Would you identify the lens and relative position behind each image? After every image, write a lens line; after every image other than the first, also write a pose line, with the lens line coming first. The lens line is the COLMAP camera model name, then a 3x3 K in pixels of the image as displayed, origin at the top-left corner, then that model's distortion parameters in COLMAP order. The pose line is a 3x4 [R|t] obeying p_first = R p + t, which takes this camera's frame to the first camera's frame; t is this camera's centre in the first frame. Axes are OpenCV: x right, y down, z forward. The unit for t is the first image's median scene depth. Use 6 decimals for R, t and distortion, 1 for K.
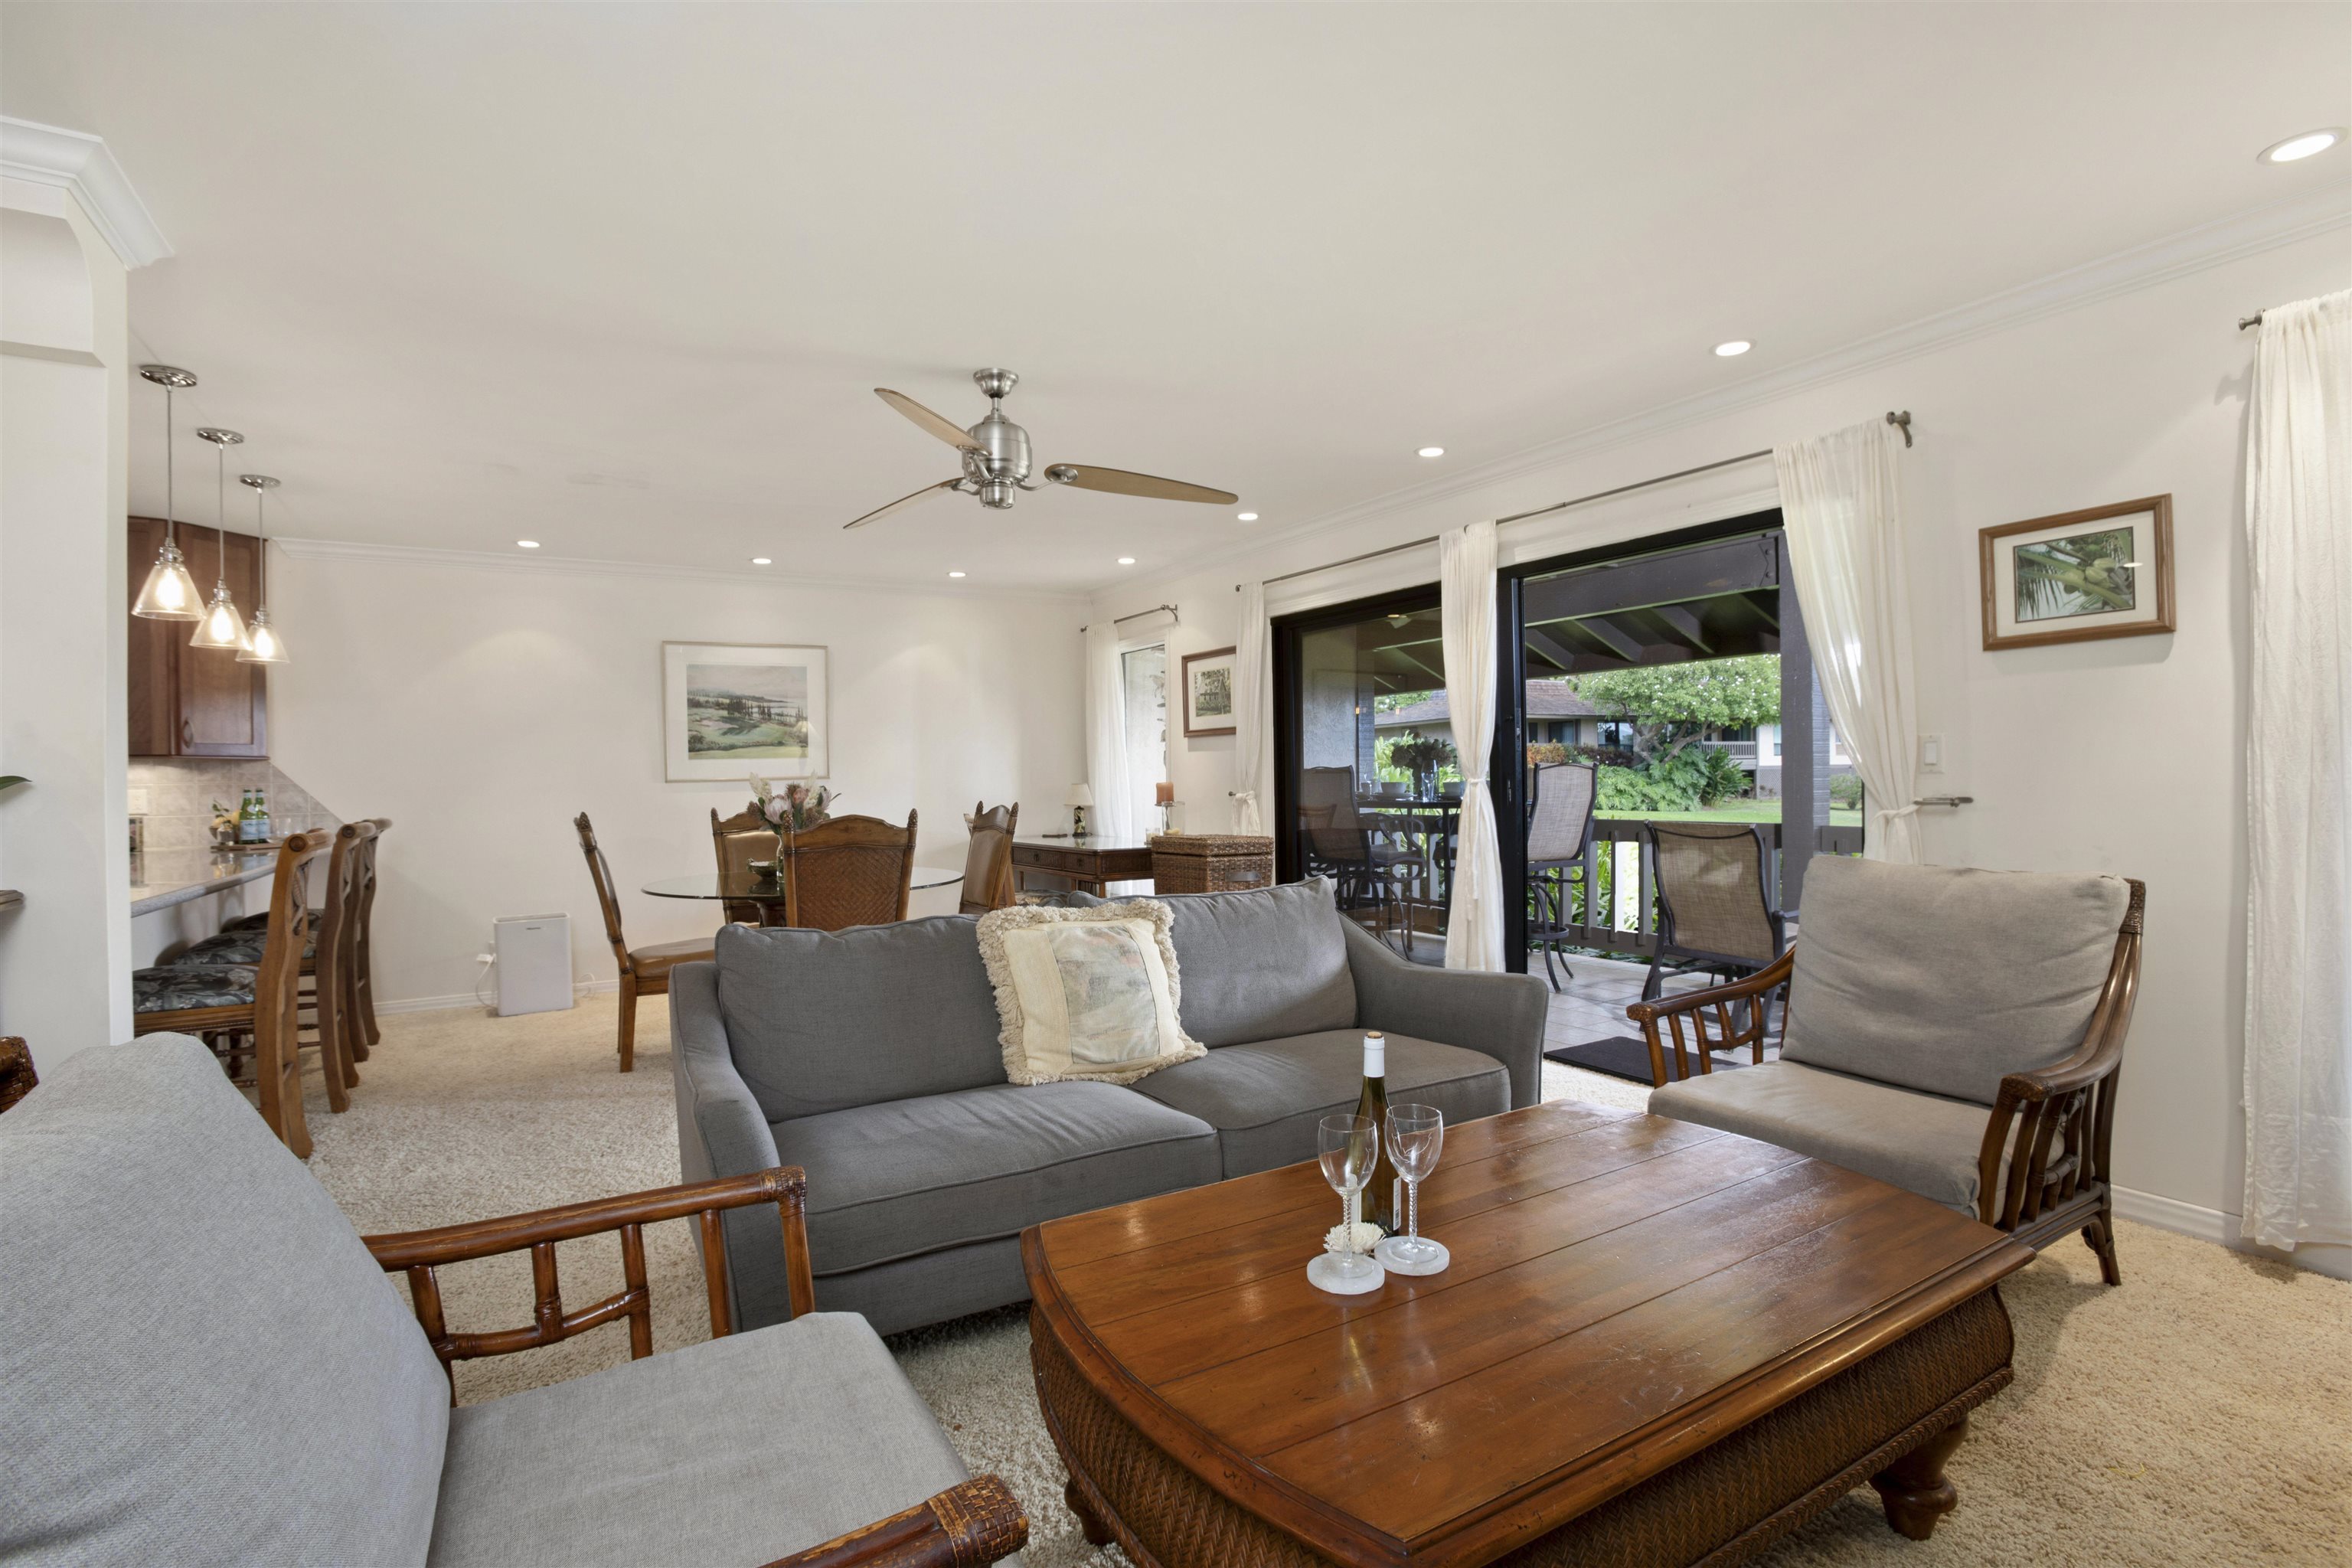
lens RADIAL K [[1103.9, 0, 1125.4], [0, 1103.9, 791.1], [0, 0, 1]] dist [-0.033971, 0.014262]
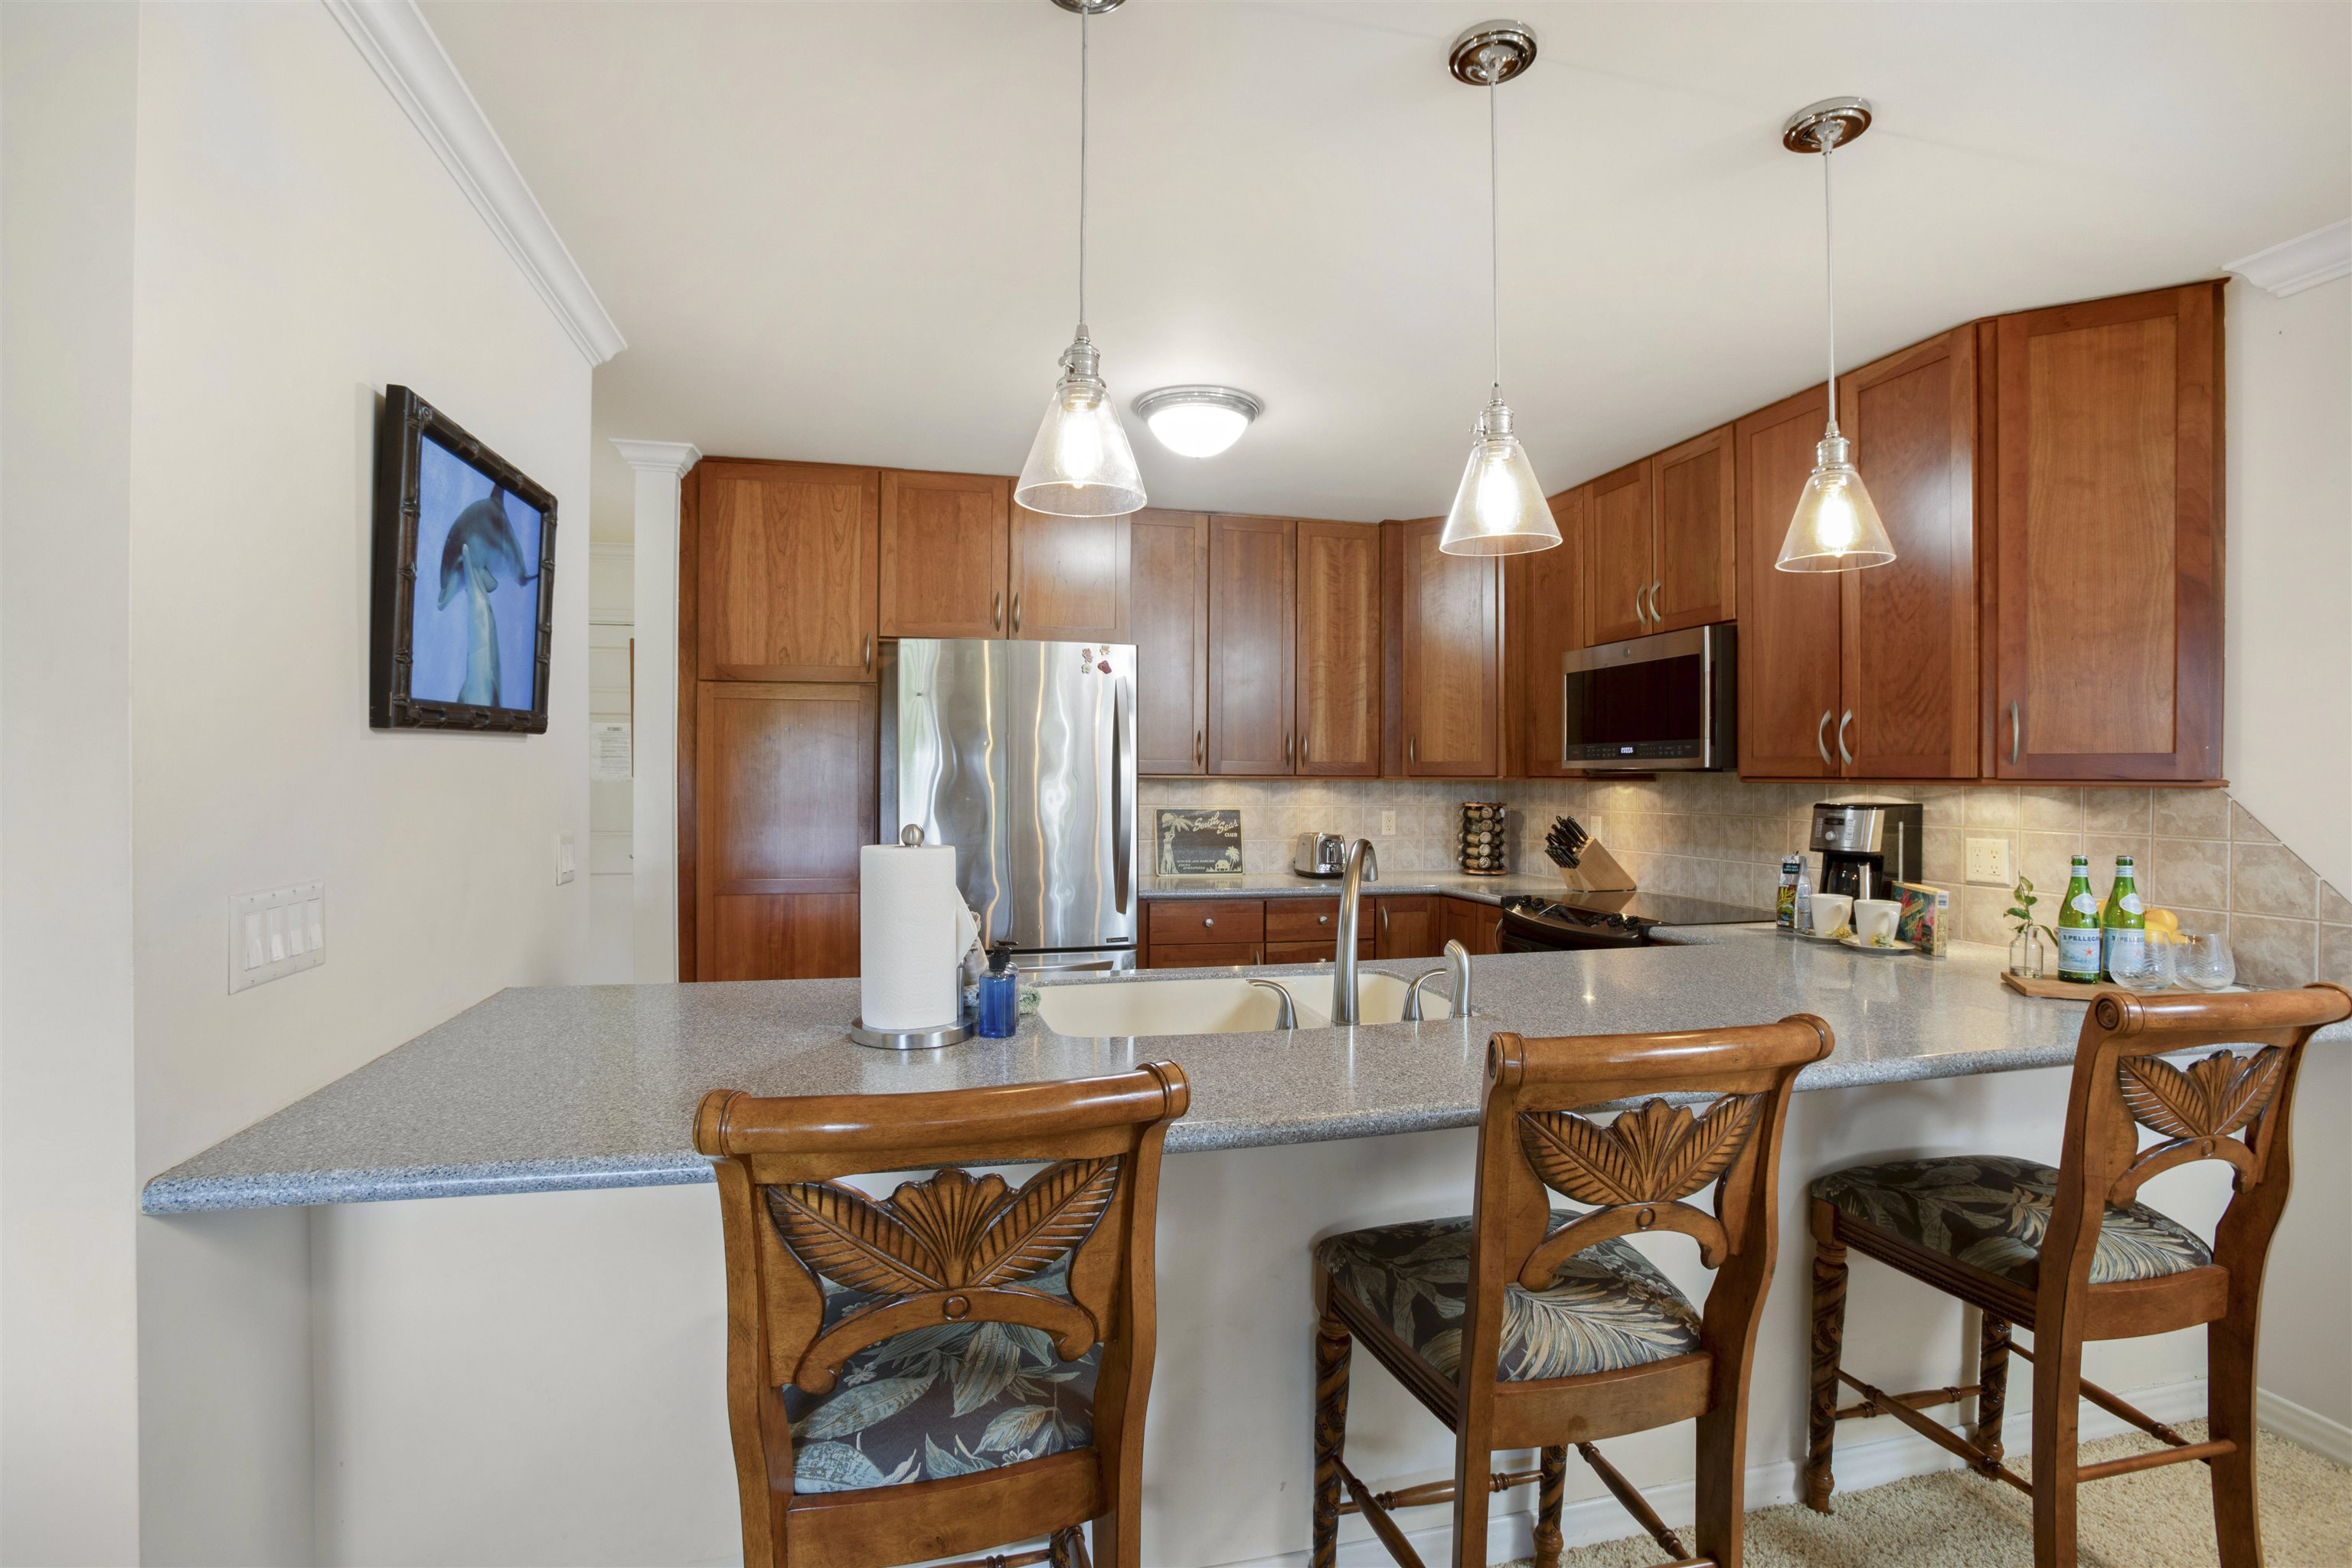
lens RADIAL K [[1103.9, 0, 1177.4], [0, 1103.9, 781.5], [0, 0, 1]] dist [-0.033971, 0.014262]
pose [[-0.234059, 0.019342, -0.972030, -0.233306], [-0.012611, 0.999658, 0.022929, -0.031073], [0.972141, 0.017625, -0.233735, 0.600450]]
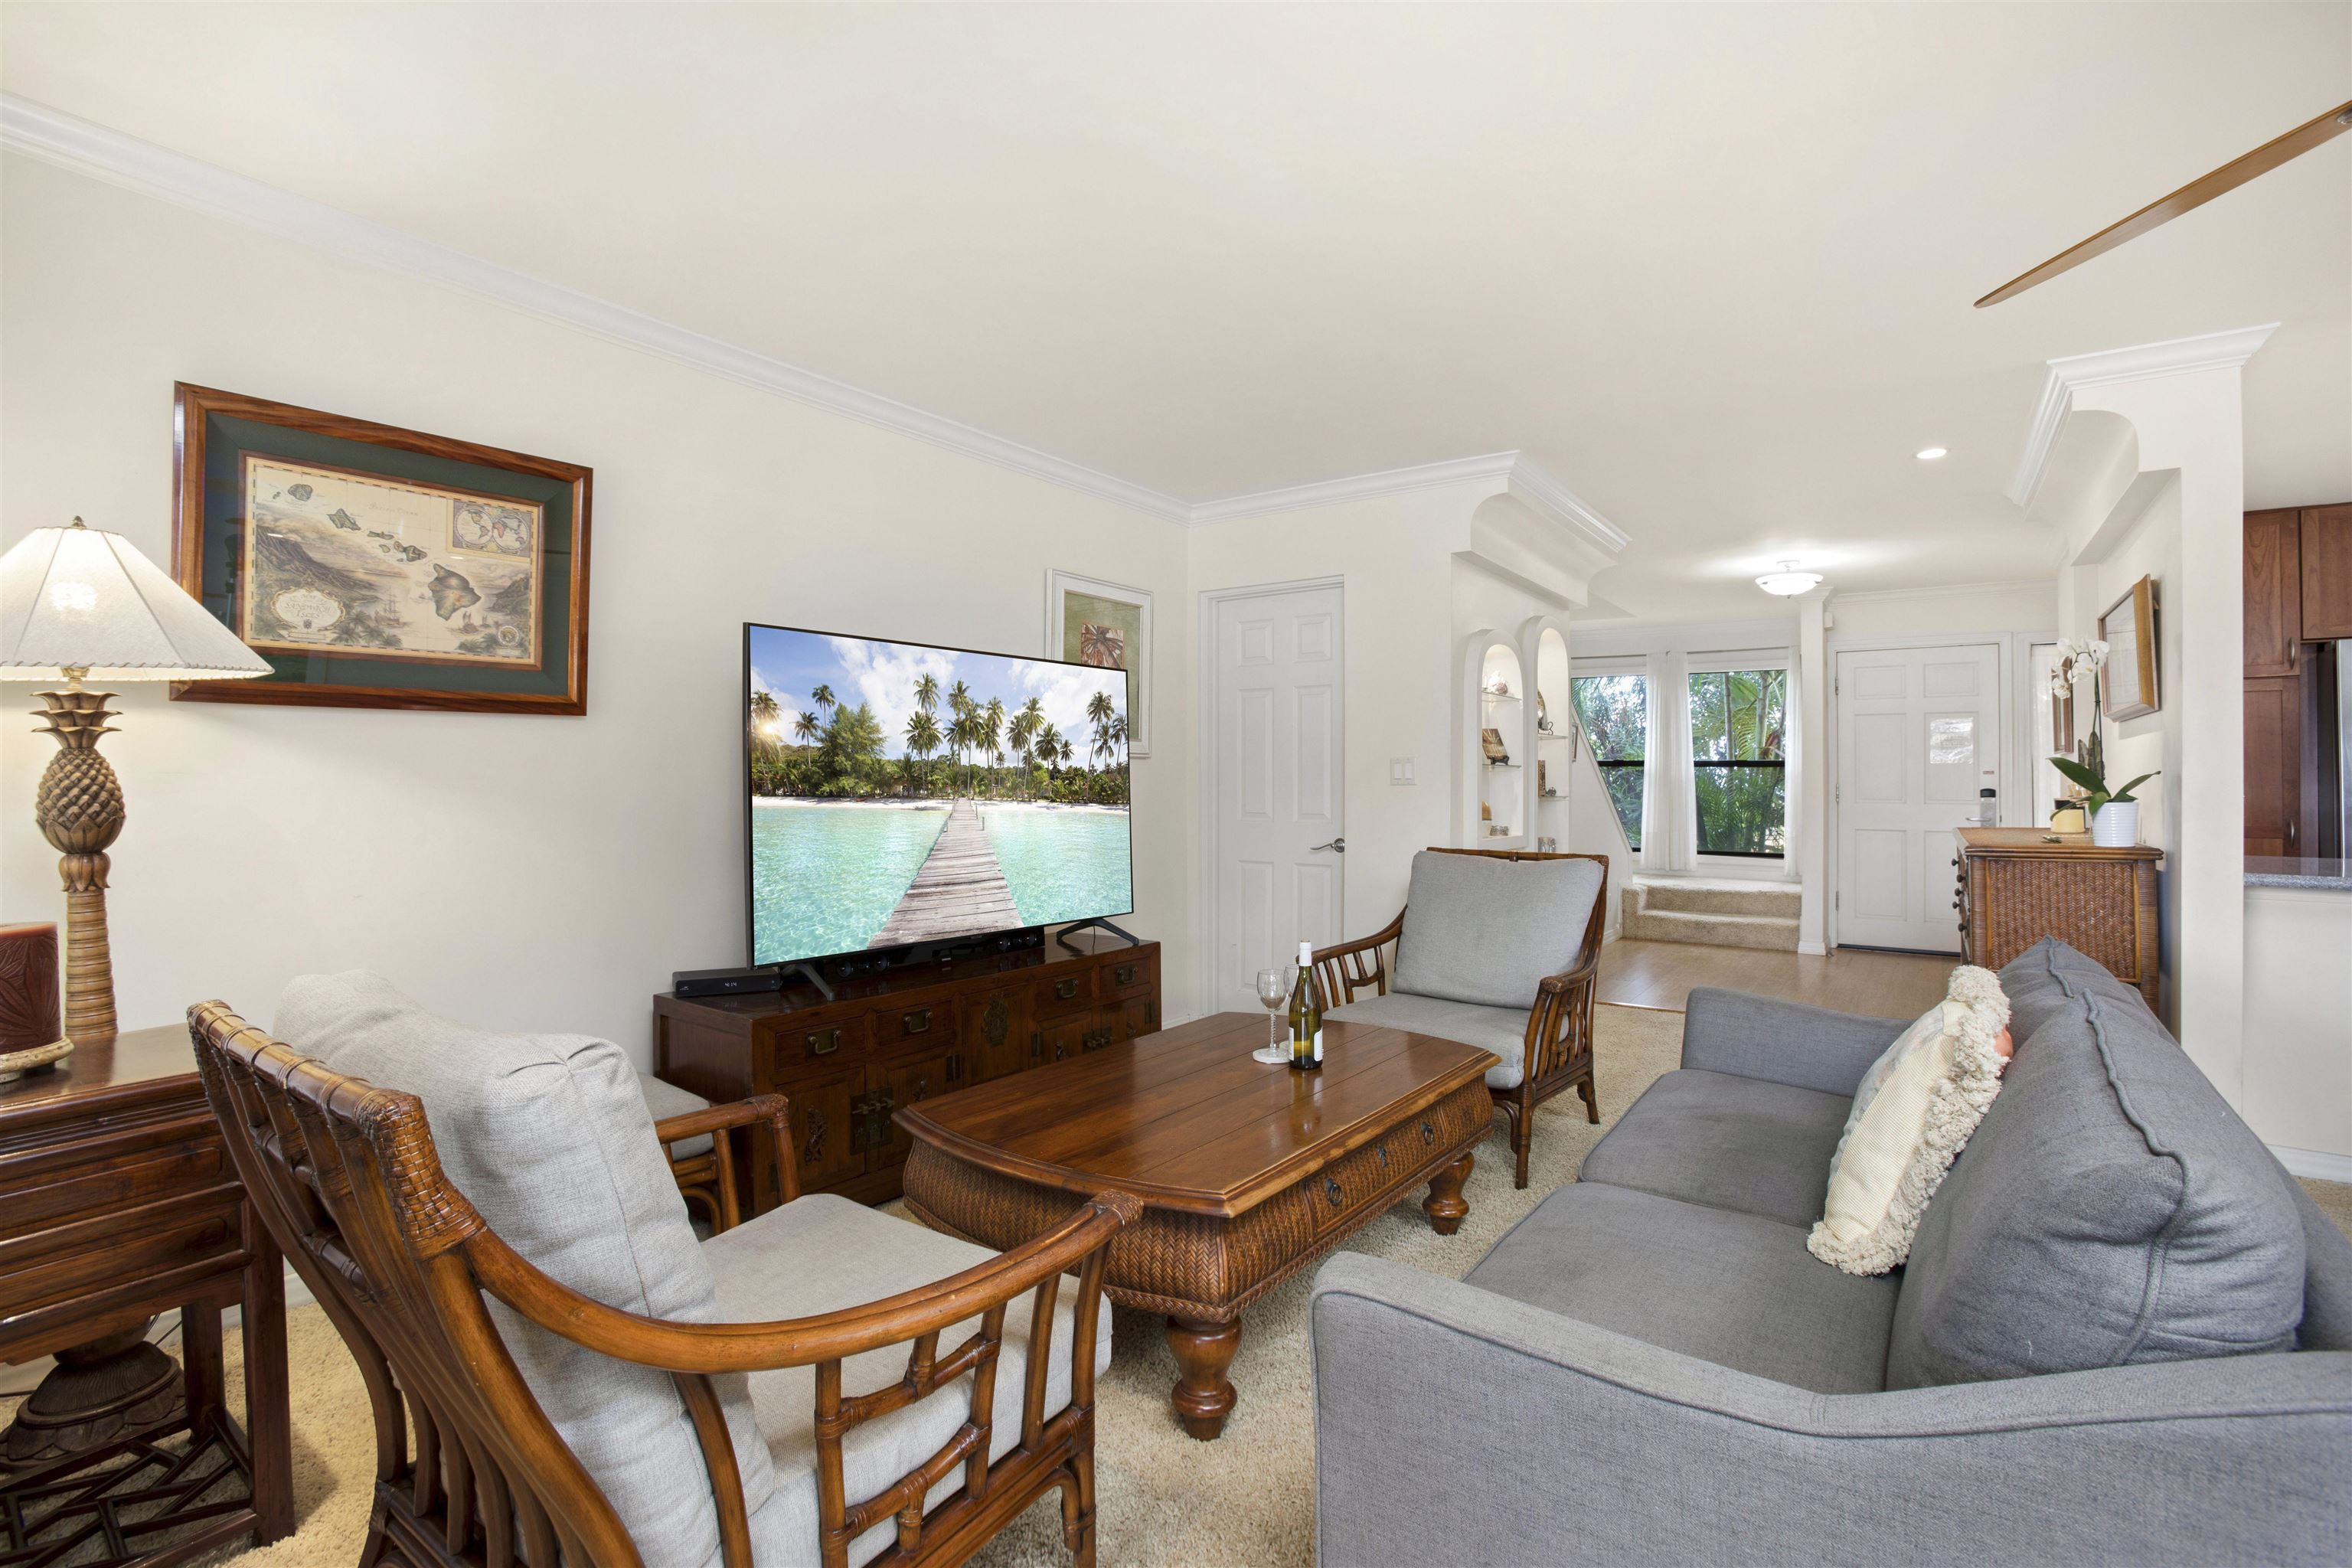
lens RADIAL K [[1103.9, 0, 1178.3], [0, 1103.9, 775.1], [0, 0, 1]] dist [-0.033971, 0.014262]
pose [[-0.884419, 0.009645, -0.466595, 0.282444], [0.003929, 0.999905, 0.013222, -0.011103], [0.466678, 0.009861, -0.884372, 0.606788]]
